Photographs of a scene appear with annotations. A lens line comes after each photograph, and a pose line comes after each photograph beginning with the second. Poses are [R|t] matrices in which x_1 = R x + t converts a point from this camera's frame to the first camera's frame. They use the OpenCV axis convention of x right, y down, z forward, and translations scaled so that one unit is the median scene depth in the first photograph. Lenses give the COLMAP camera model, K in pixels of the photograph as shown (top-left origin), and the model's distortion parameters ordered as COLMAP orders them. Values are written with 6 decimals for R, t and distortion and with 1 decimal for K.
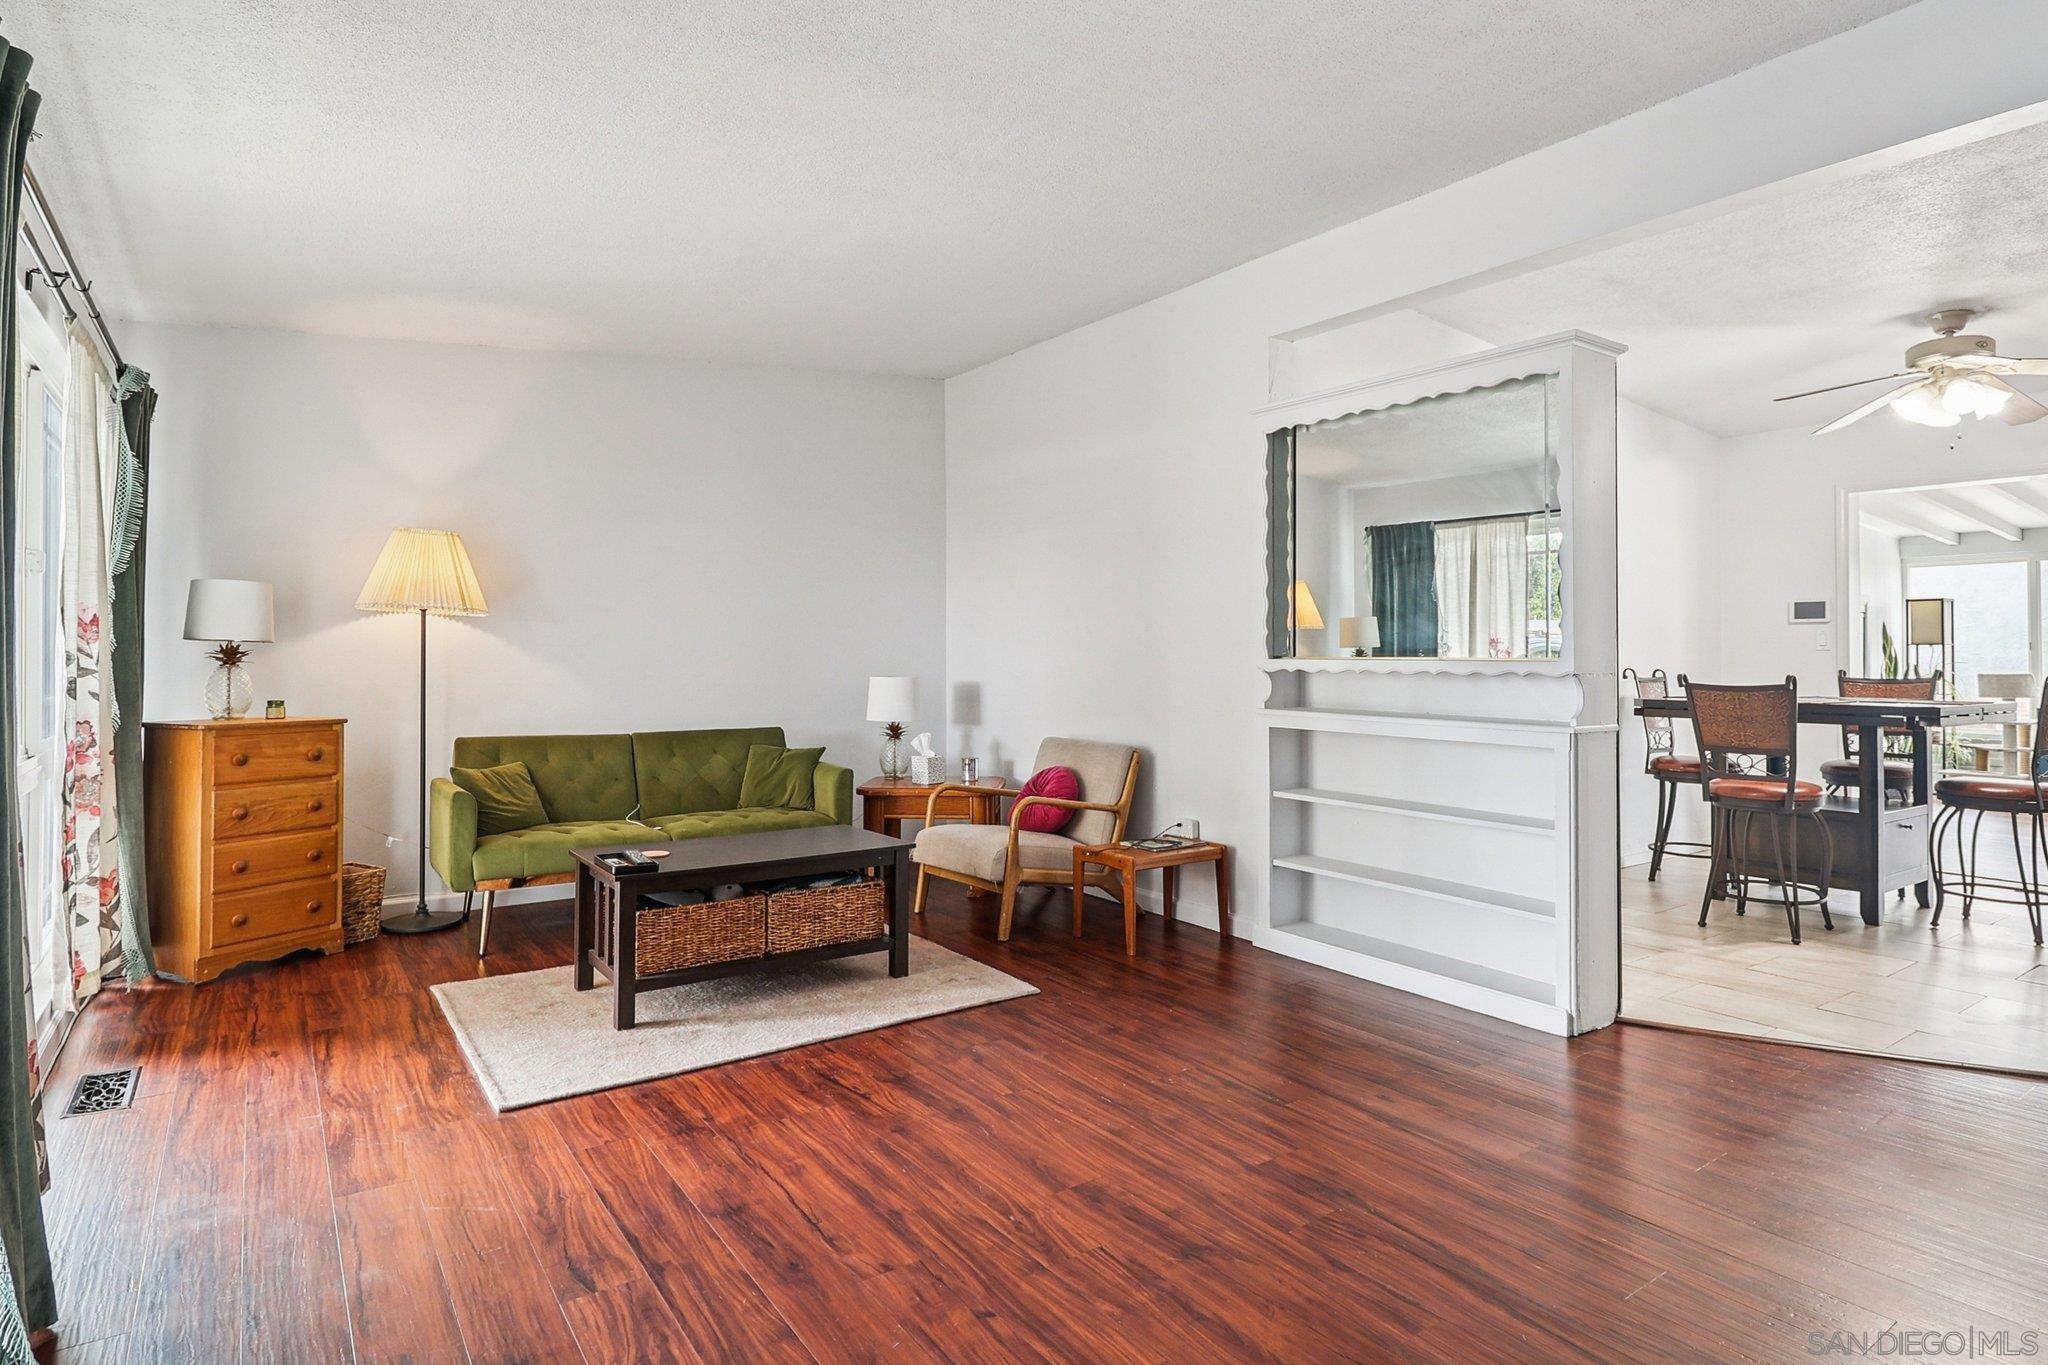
lens RADIAL K [[1102.0, 0, 1023.8], [0, 1102.0, 657.5], [0, 0, 1]] dist [0.008182, -0.016096]
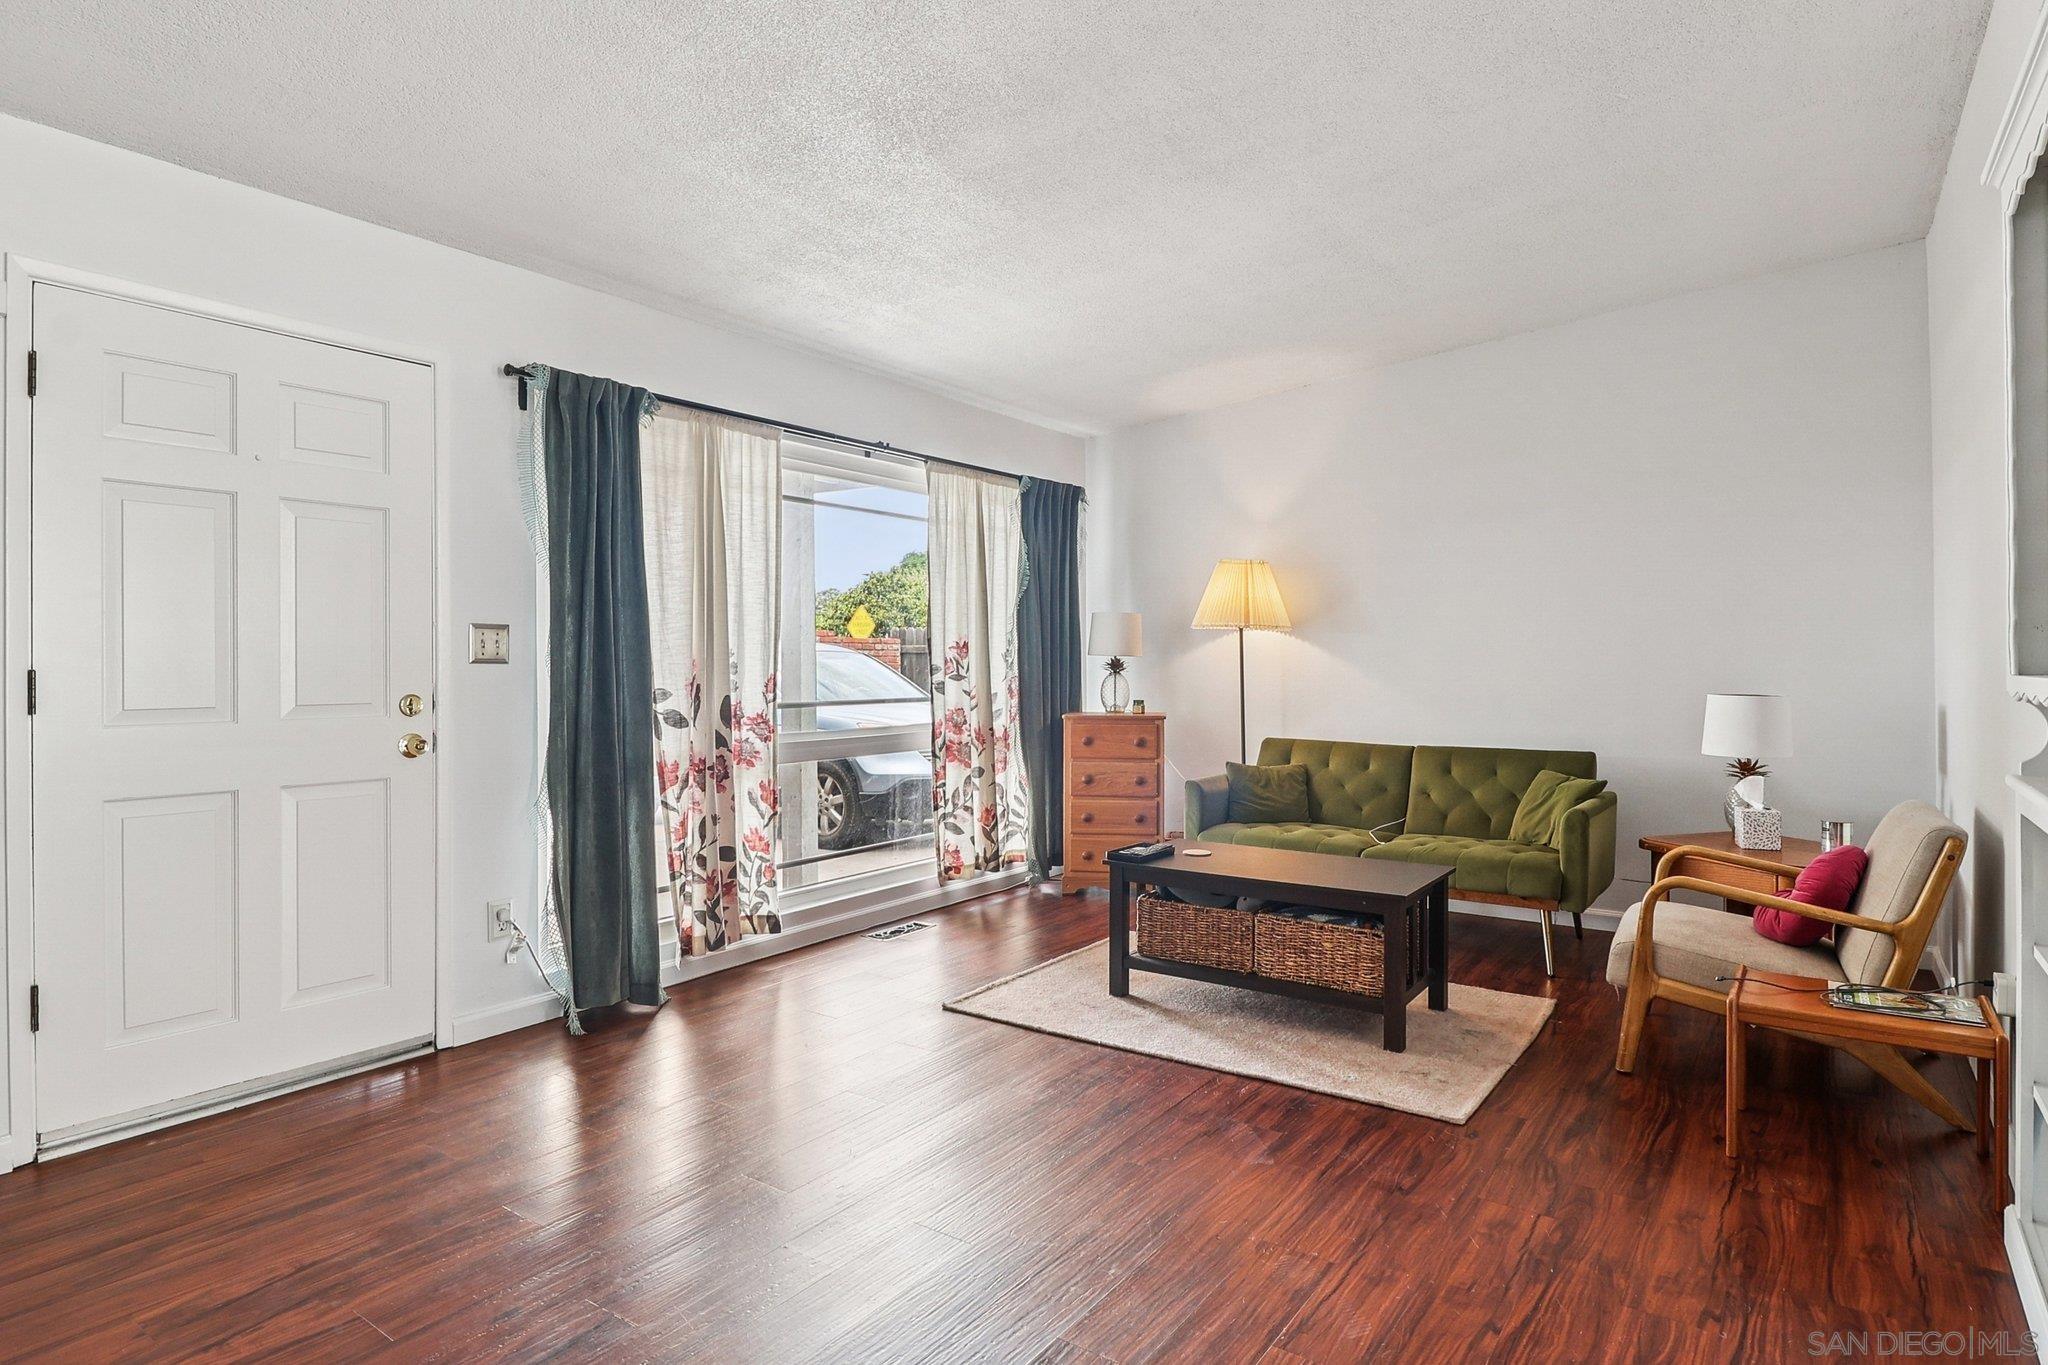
lens RADIAL K [[1092.8, 0, 1029.1], [0, 1092.8, 674.7], [0, 0, 1]] dist [0.007771, -0.015626]
pose [[0.353908, 0.009780, -0.935229, 0.536211], [-0.001474, 0.999950, 0.009899, -0.004836], [0.935279, -0.002125, 0.353905, 0.421904]]
